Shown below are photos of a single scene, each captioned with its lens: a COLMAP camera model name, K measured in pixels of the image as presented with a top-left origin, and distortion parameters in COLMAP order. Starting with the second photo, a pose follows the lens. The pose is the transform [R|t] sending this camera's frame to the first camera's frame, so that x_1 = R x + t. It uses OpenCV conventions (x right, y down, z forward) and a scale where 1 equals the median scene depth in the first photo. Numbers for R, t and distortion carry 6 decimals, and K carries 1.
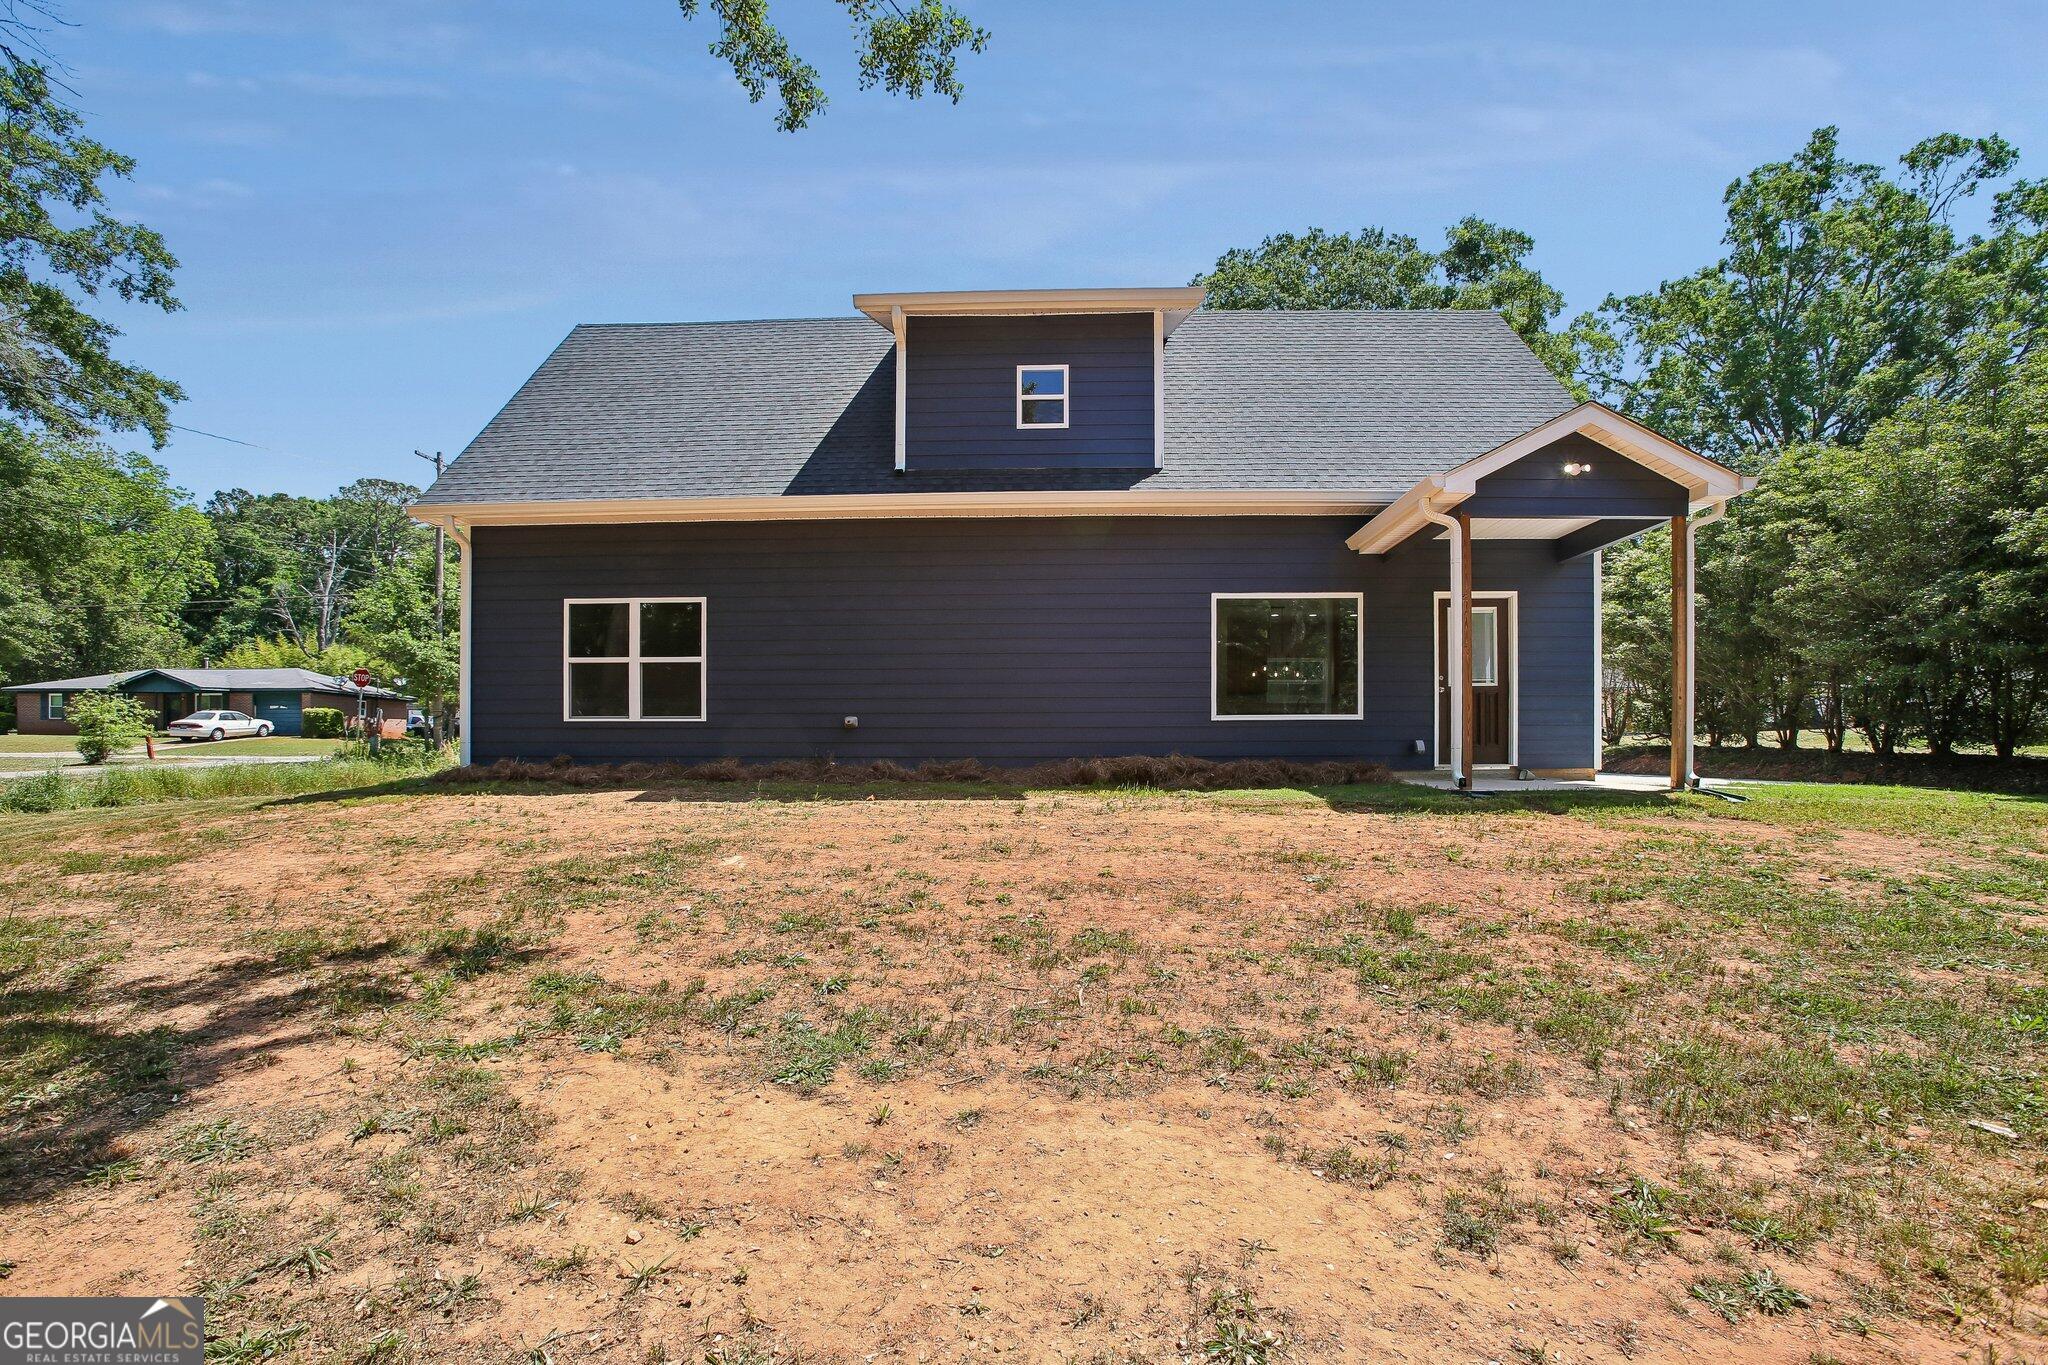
lens RADIAL K [[924.4, 0, 1026.2], [0, 924.4, 758.3], [0, 0, 1]] dist [0.001961, 0.000824]
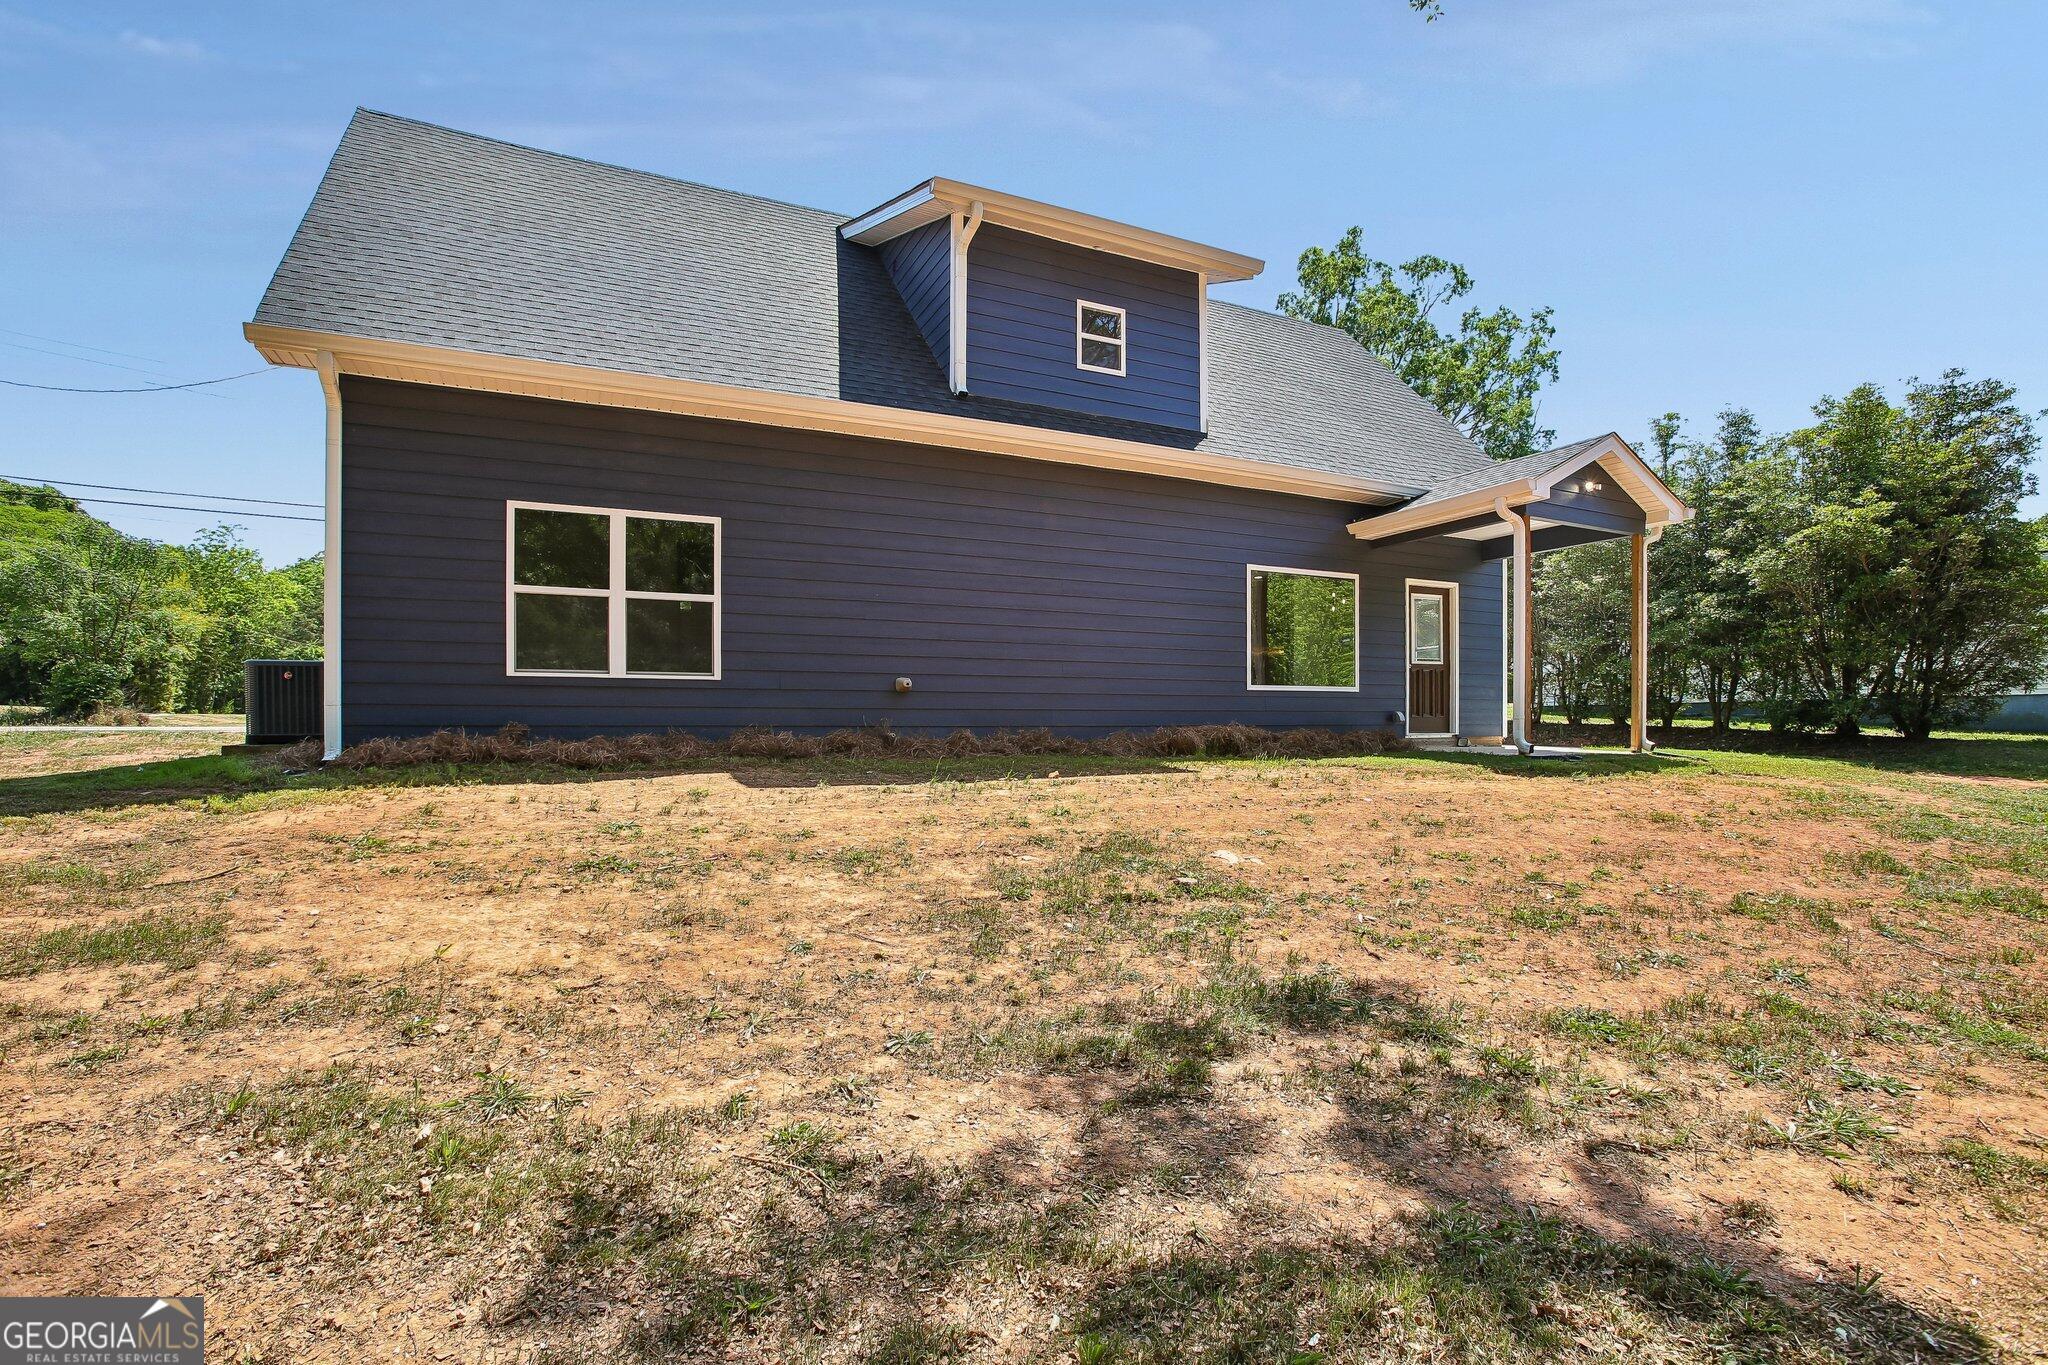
lens RADIAL K [[958.6, 0, 1024.1], [0, 958.6, 717.5], [0, 0, 1]] dist [-0.000908, -0.000128]
pose [[0.890760, 0.004724, 0.454449, -0.482430], [-0.000736, 0.999960, -0.008952, -0.002250], [-0.454473, 0.007640, 0.890728, 0.180796]]
